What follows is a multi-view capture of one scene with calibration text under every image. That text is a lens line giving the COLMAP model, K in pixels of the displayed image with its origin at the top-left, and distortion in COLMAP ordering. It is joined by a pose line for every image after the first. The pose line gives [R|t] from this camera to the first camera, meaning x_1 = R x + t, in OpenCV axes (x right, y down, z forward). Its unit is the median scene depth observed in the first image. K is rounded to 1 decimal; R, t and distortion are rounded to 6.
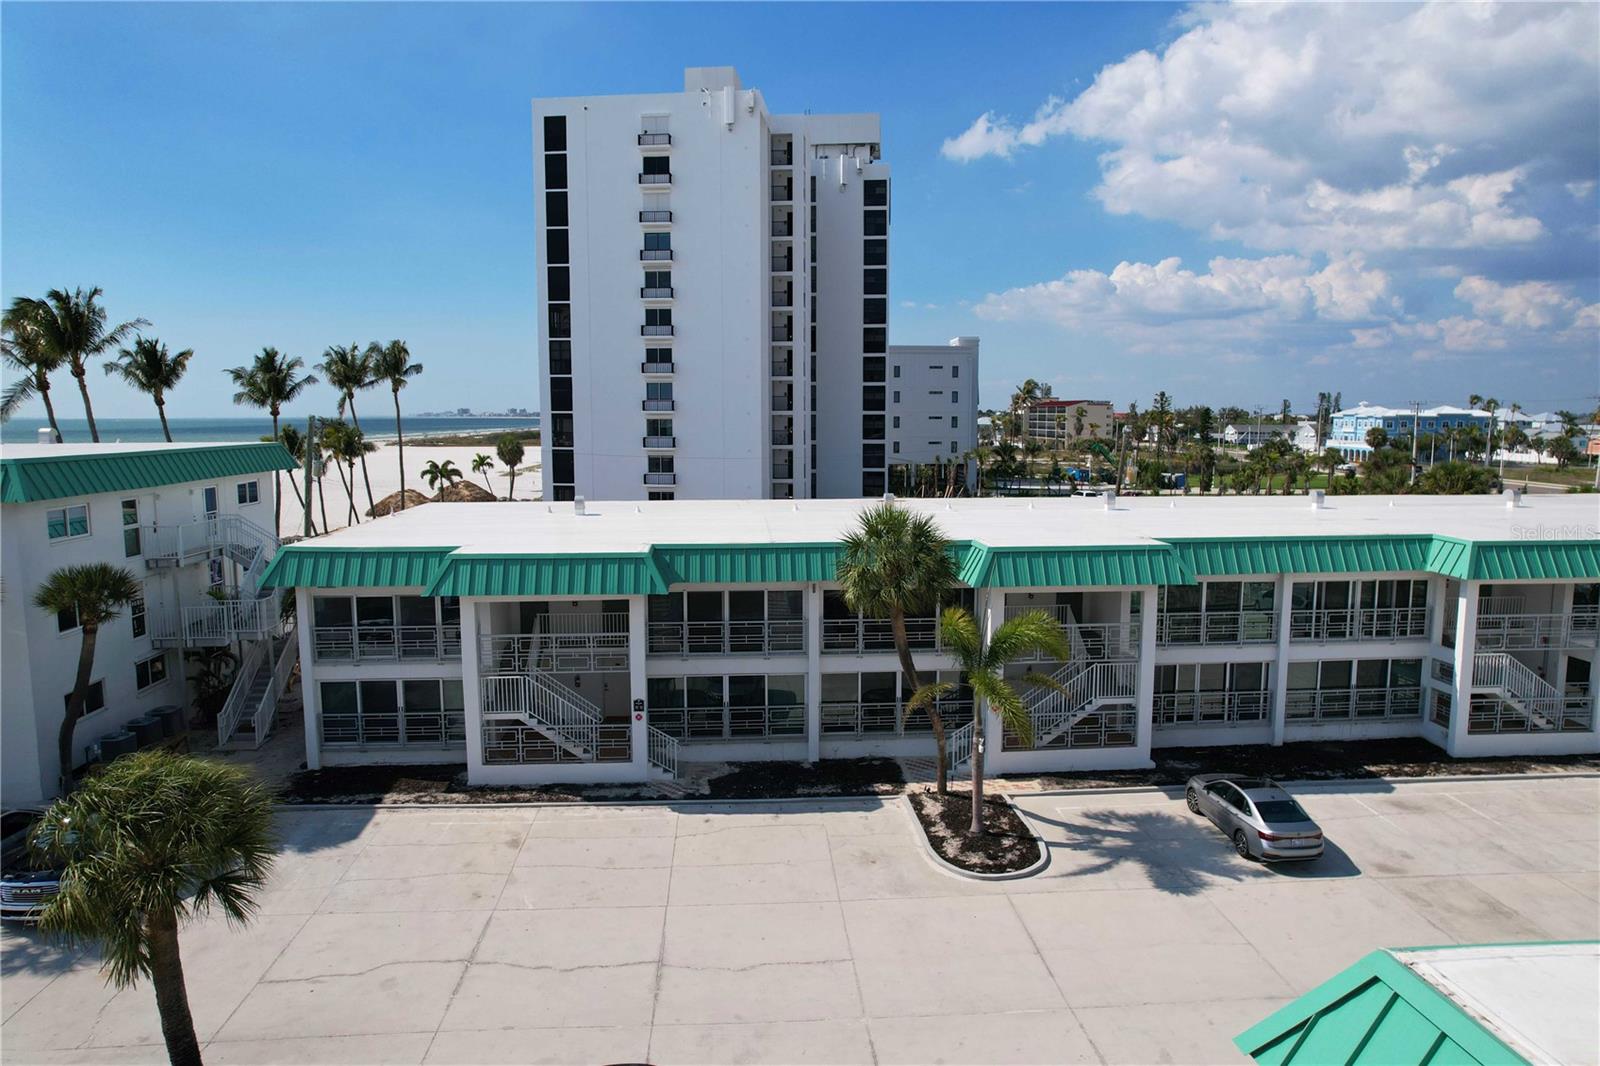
lens RADIAL K [[1038.4, 0, 809.0], [0, 1038.4, 527.7], [0, 0, 1]] dist [-0.067470, 0.043795]
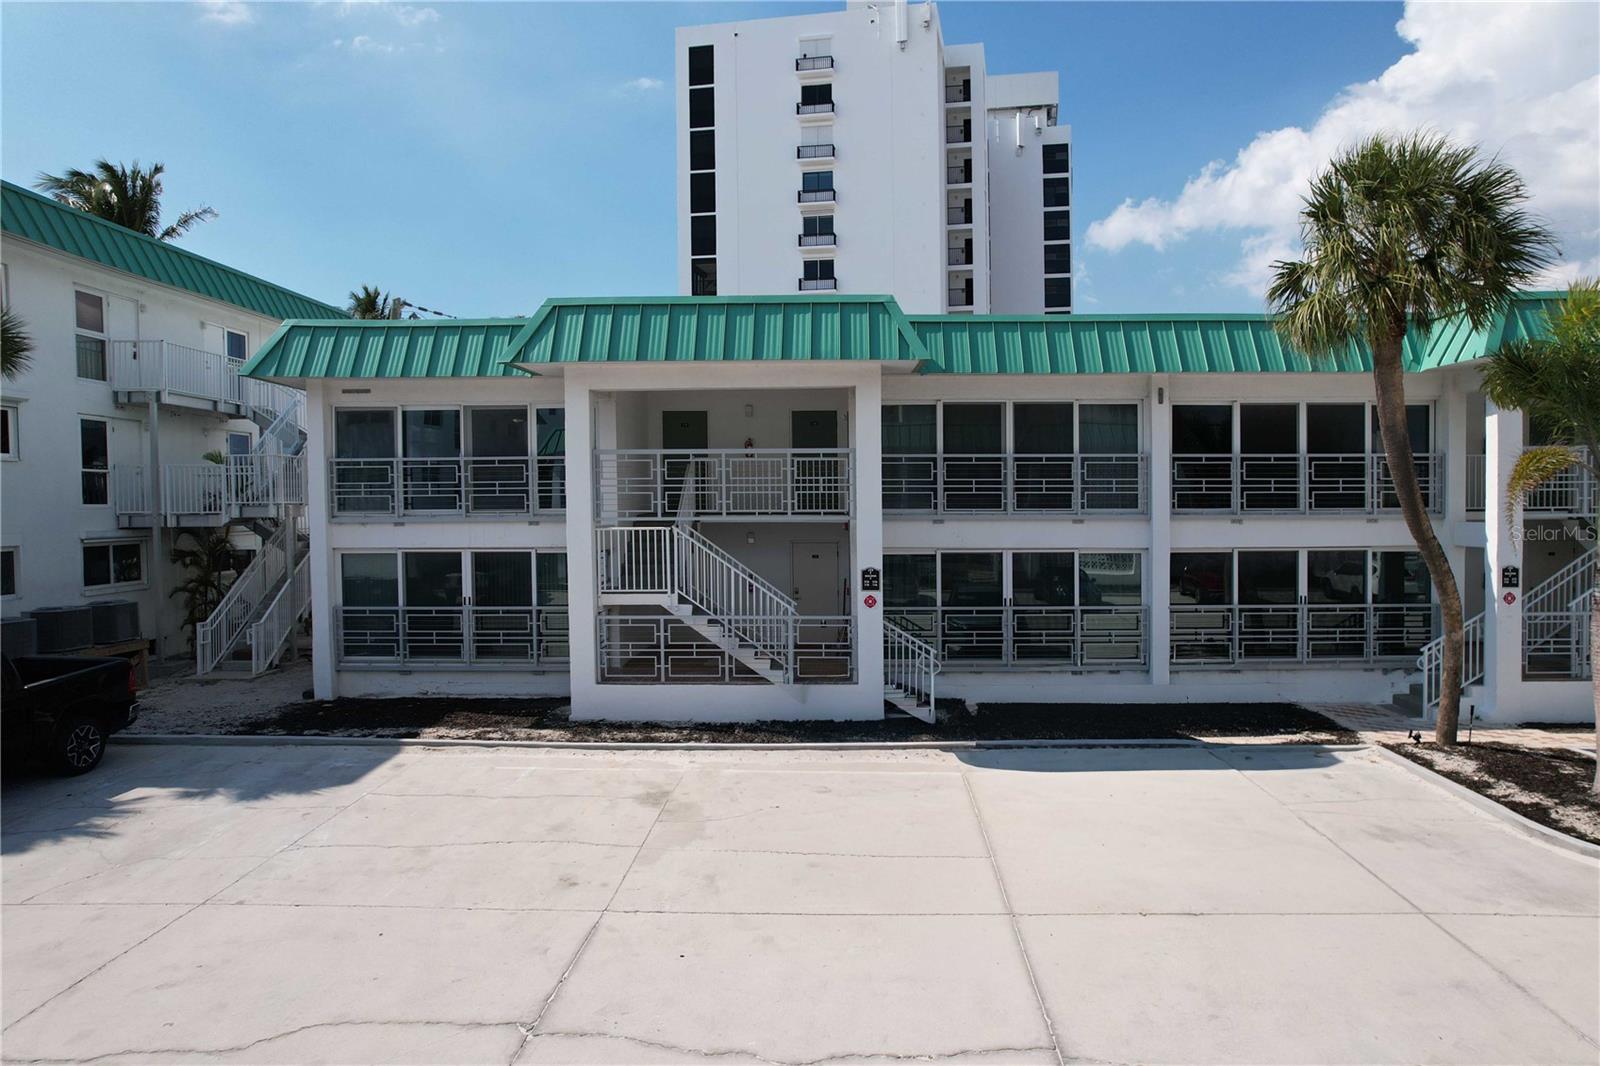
lens RADIAL K [[1038.4, 0, 817.2], [0, 1038.4, 509.3], [0, 0, 1]] dist [-0.067470, 0.043795]
pose [[0.993636, -0.009997, -0.112196, -0.122276], [-0.001410, 0.994873, -0.101126, 0.179990], [0.112632, 0.100640, 0.988527, 0.411120]]
